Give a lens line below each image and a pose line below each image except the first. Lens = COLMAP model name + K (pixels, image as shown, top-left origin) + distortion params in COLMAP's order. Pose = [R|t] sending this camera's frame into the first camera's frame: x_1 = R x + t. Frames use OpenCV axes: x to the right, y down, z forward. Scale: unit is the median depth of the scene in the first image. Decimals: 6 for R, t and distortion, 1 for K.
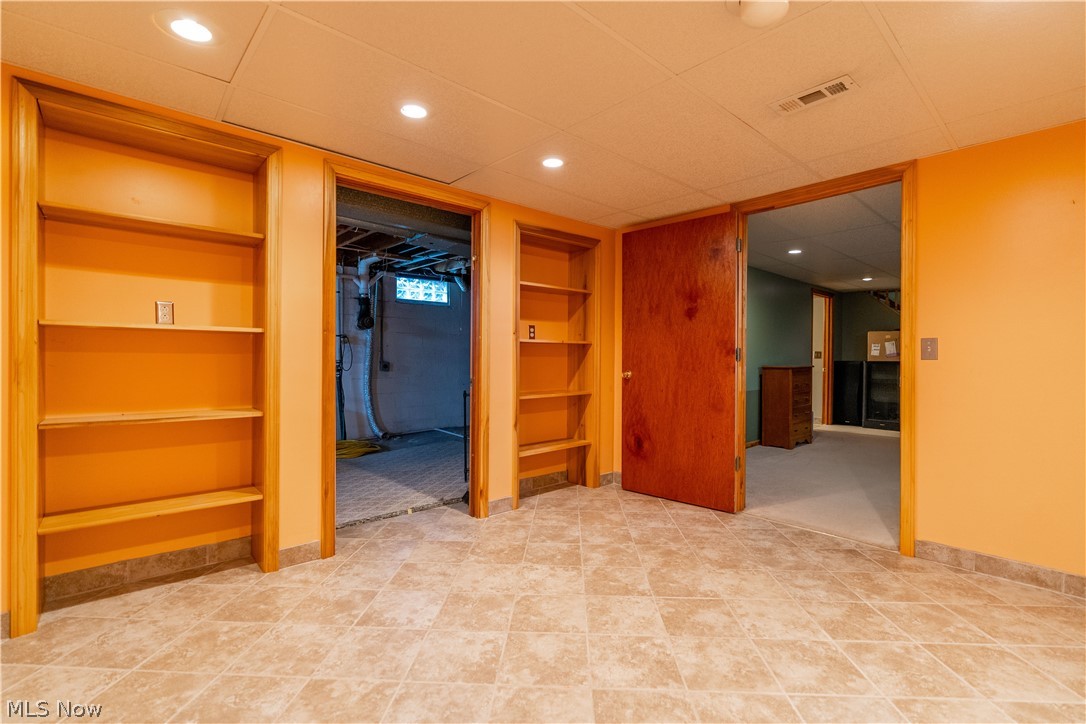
lens RADIAL K [[491.6, 0, 538.3], [0, 491.6, 358.4], [0, 0, 1]] dist [-0.010722, 0.002403]
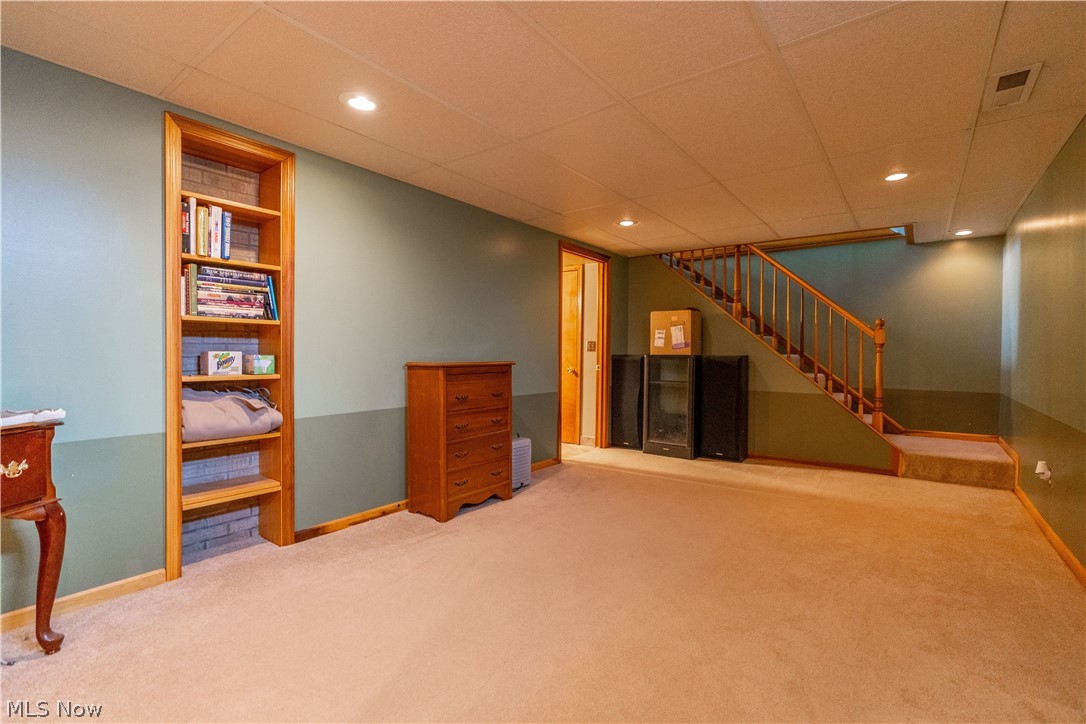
lens RADIAL K [[491.6, 0, 546.2], [0, 491.6, 358.4], [0, 0, 1]] dist [-0.010722, 0.002403]
pose [[0.981992, 0.006215, 0.188821, 0.401530], [-0.009037, 0.999860, 0.014086, 0.001889], [-0.188707, -0.015538, 0.981911, 0.358118]]
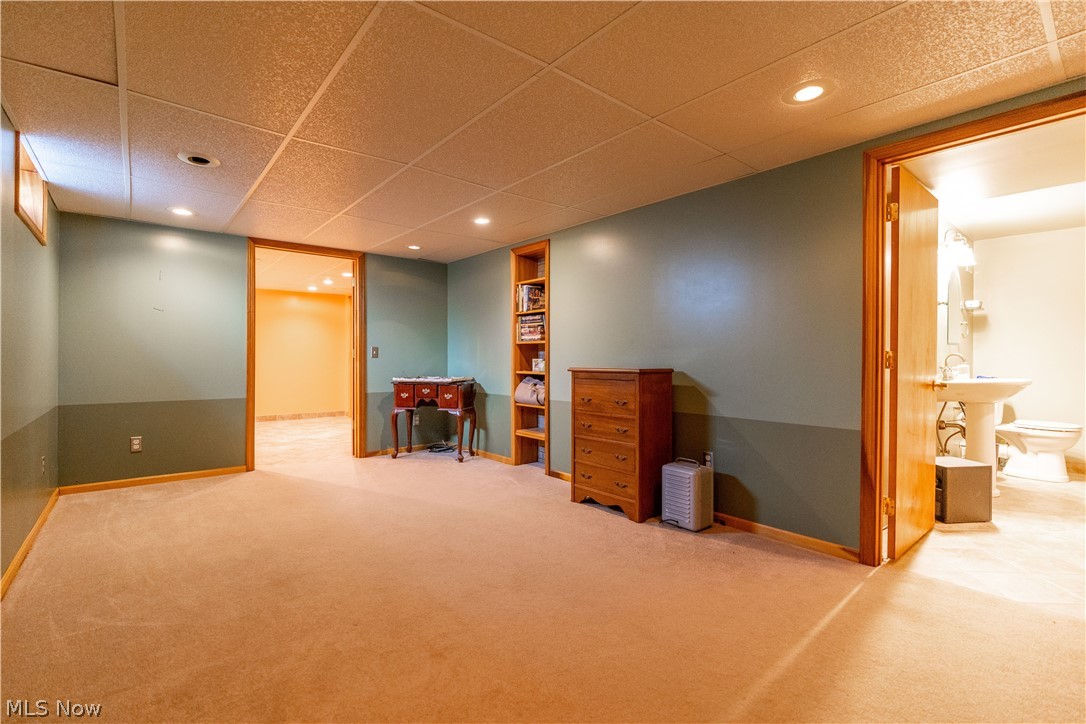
lens RADIAL K [[491.6, 0, 538.7], [0, 491.6, 361.7], [0, 0, 1]] dist [-0.010722, 0.002403]
pose [[-0.030884, 0.009312, -0.999480, 0.876040], [0.000330, 0.999957, 0.009307, 0.001353], [0.999523, -0.000042, -0.030886, 0.749004]]
